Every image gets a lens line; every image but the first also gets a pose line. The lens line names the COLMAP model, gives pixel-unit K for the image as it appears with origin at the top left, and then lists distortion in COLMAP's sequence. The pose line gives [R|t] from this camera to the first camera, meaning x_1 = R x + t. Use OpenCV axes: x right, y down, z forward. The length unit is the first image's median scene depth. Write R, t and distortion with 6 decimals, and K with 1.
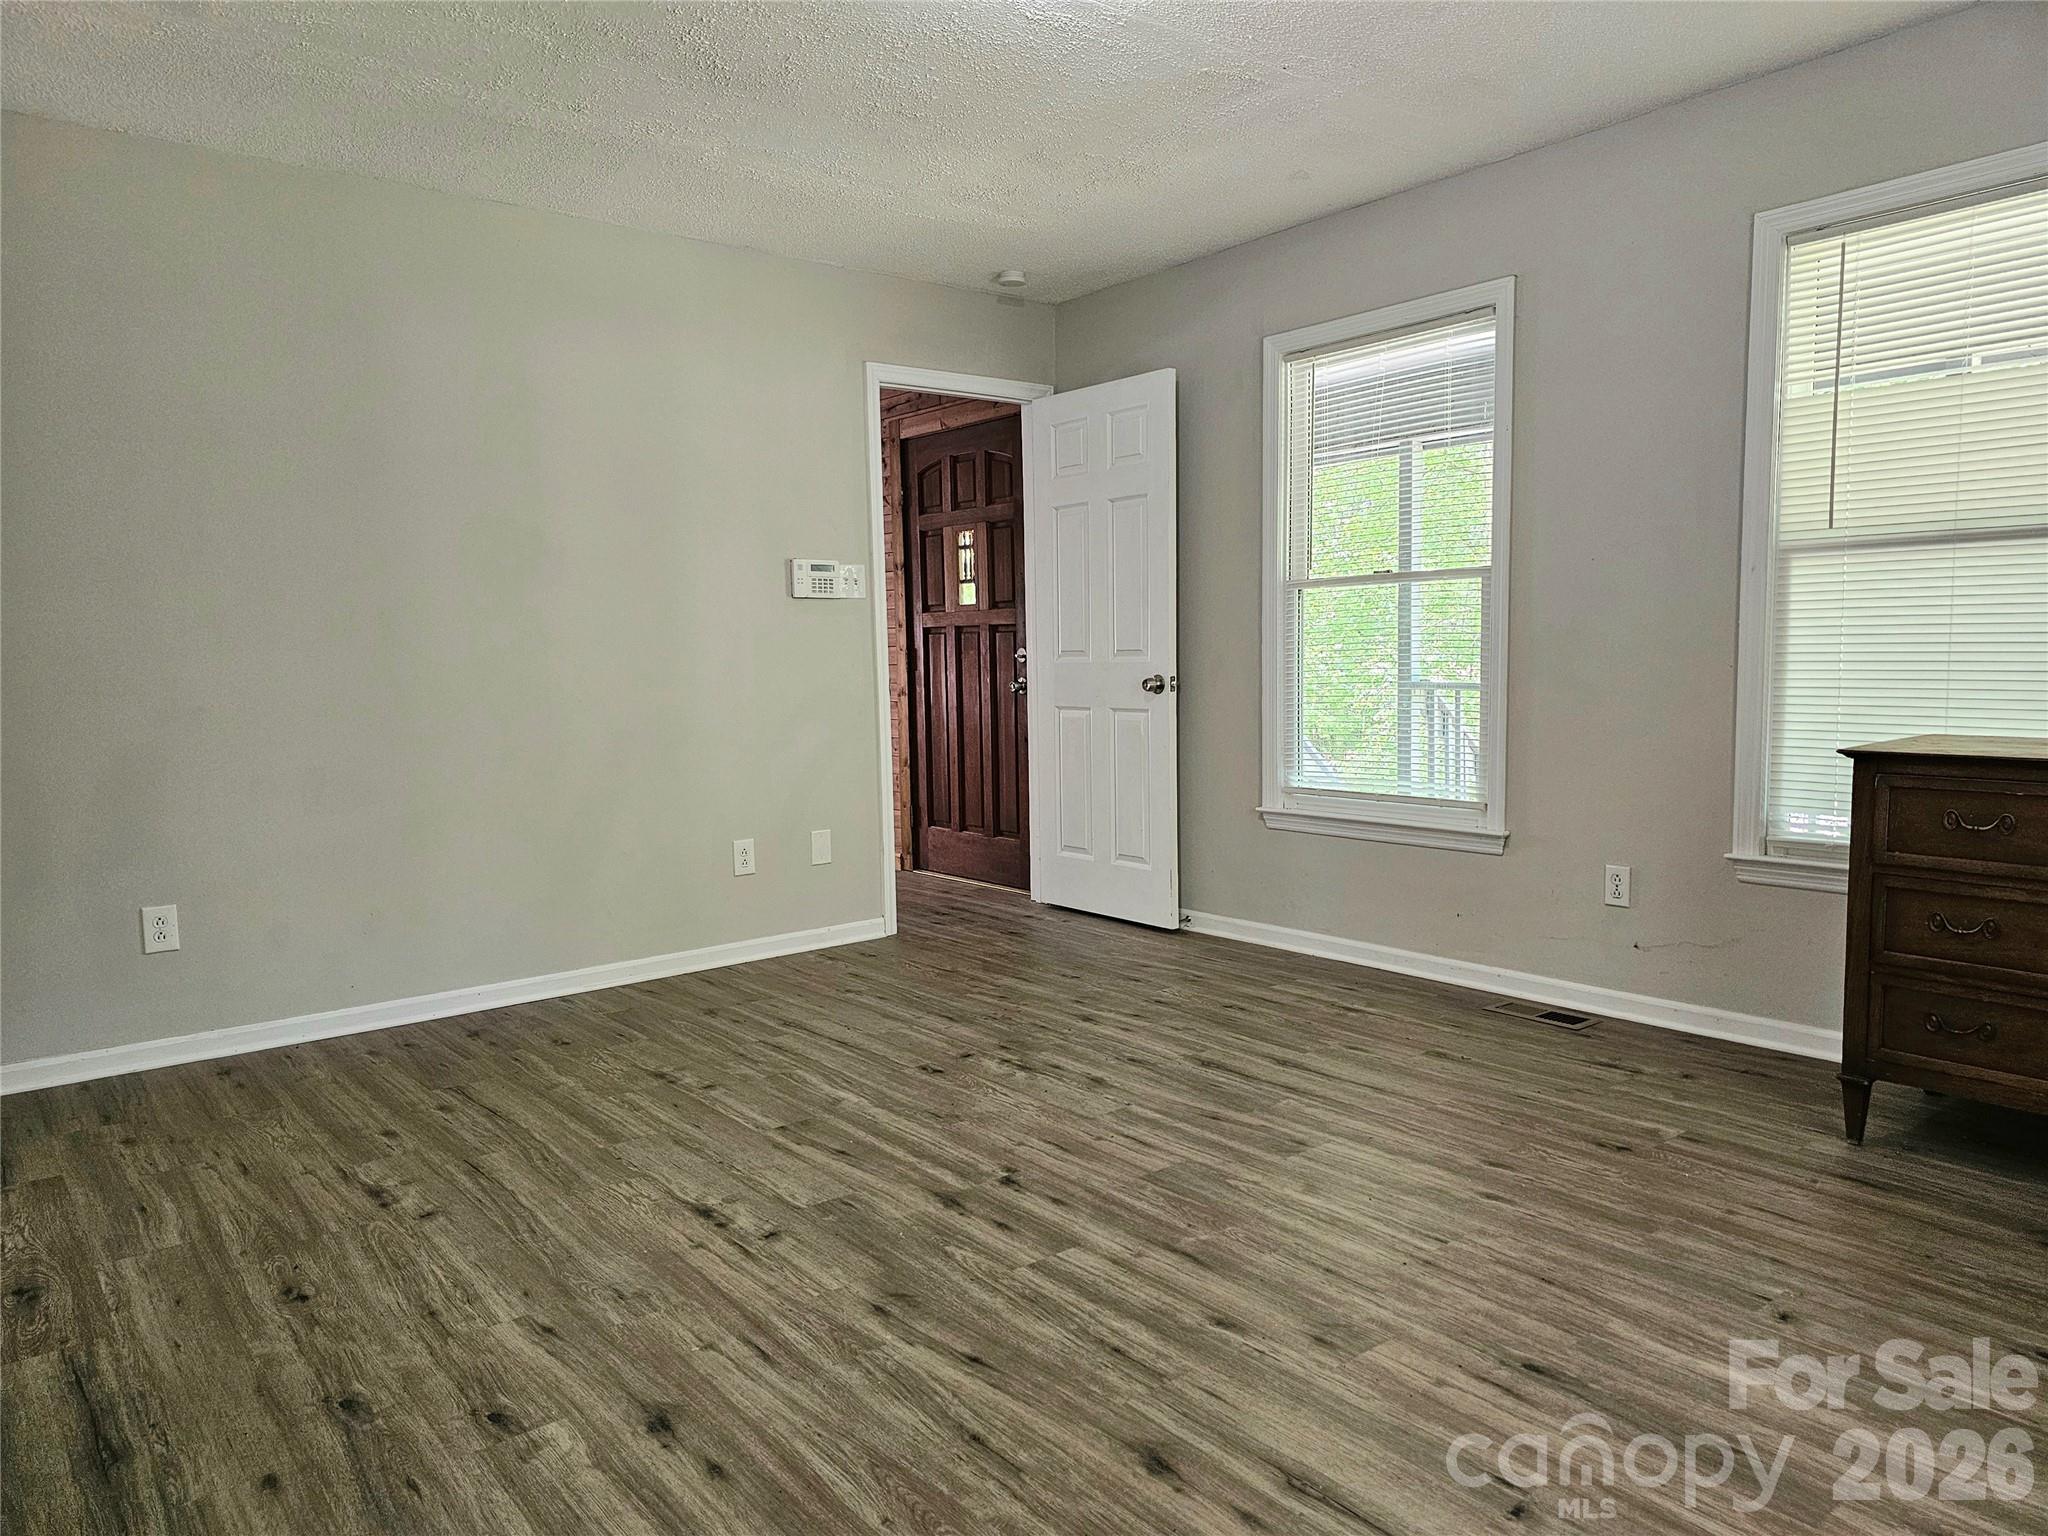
lens RADIAL K [[1362.6, 0, 1015.0], [0, 1362.6, 773.6], [0, 0, 1]] dist [0.068297, -0.053464]
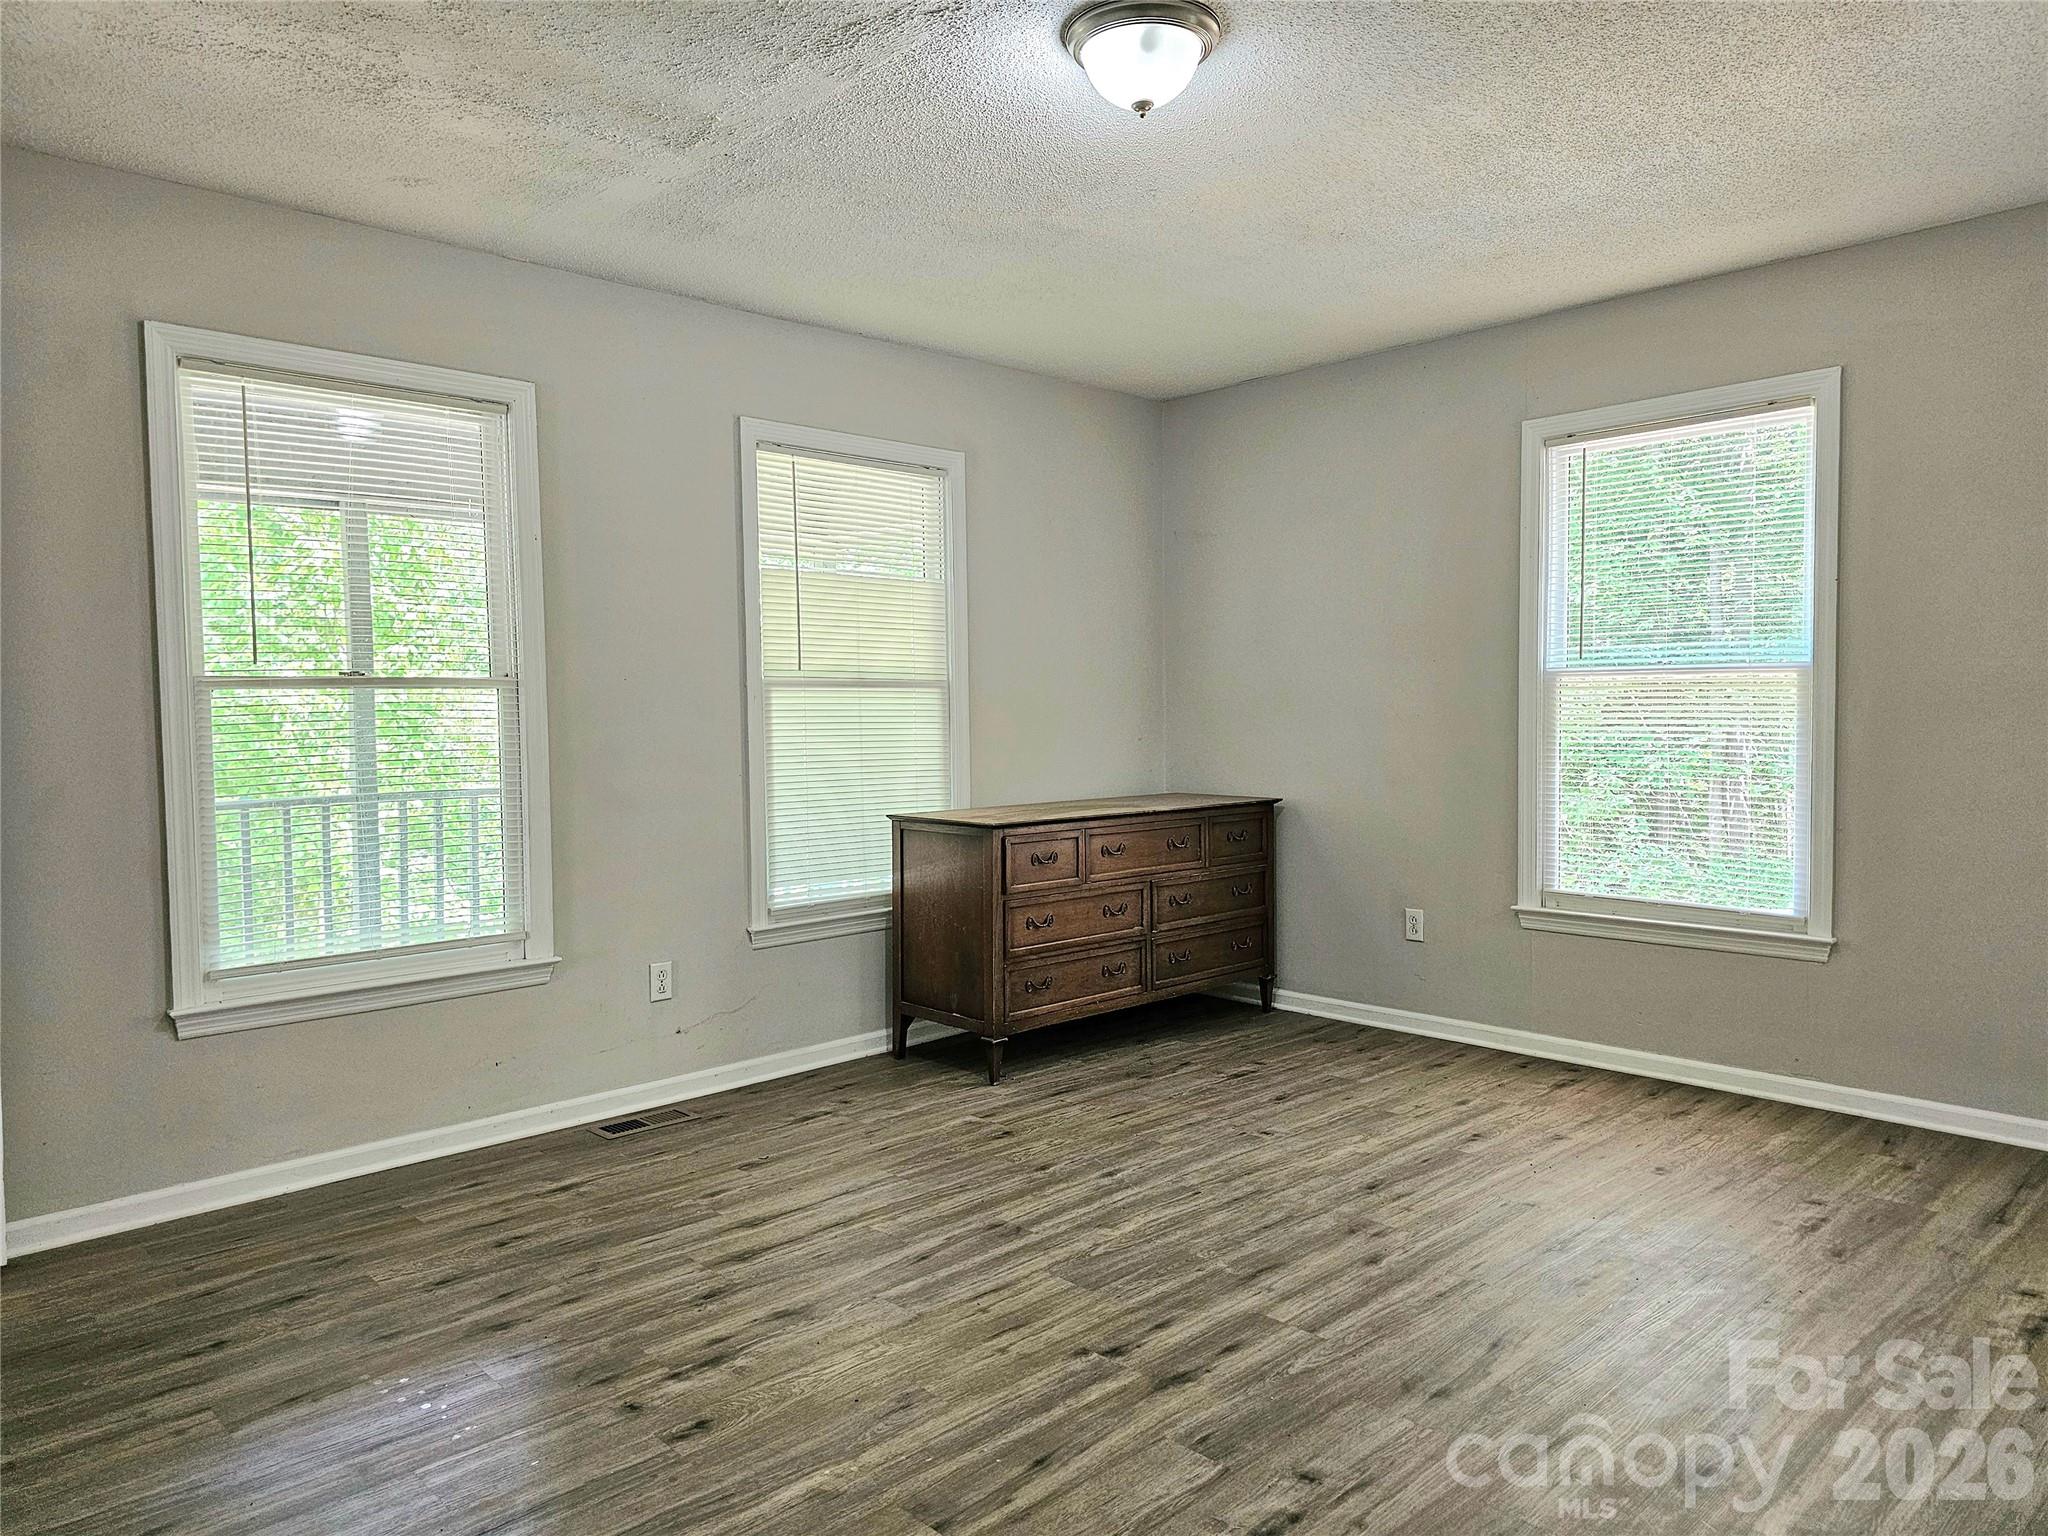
lens RADIAL K [[1362.6, 0, 1022.6], [0, 1362.6, 770.3], [0, 0, 1]] dist [0.068297, -0.053464]
pose [[-0.068742, -0.029233, 0.997206, -0.745066], [0.104337, 0.993878, 0.036328, -0.106130], [-0.992163, 0.106543, -0.065271, 0.885200]]
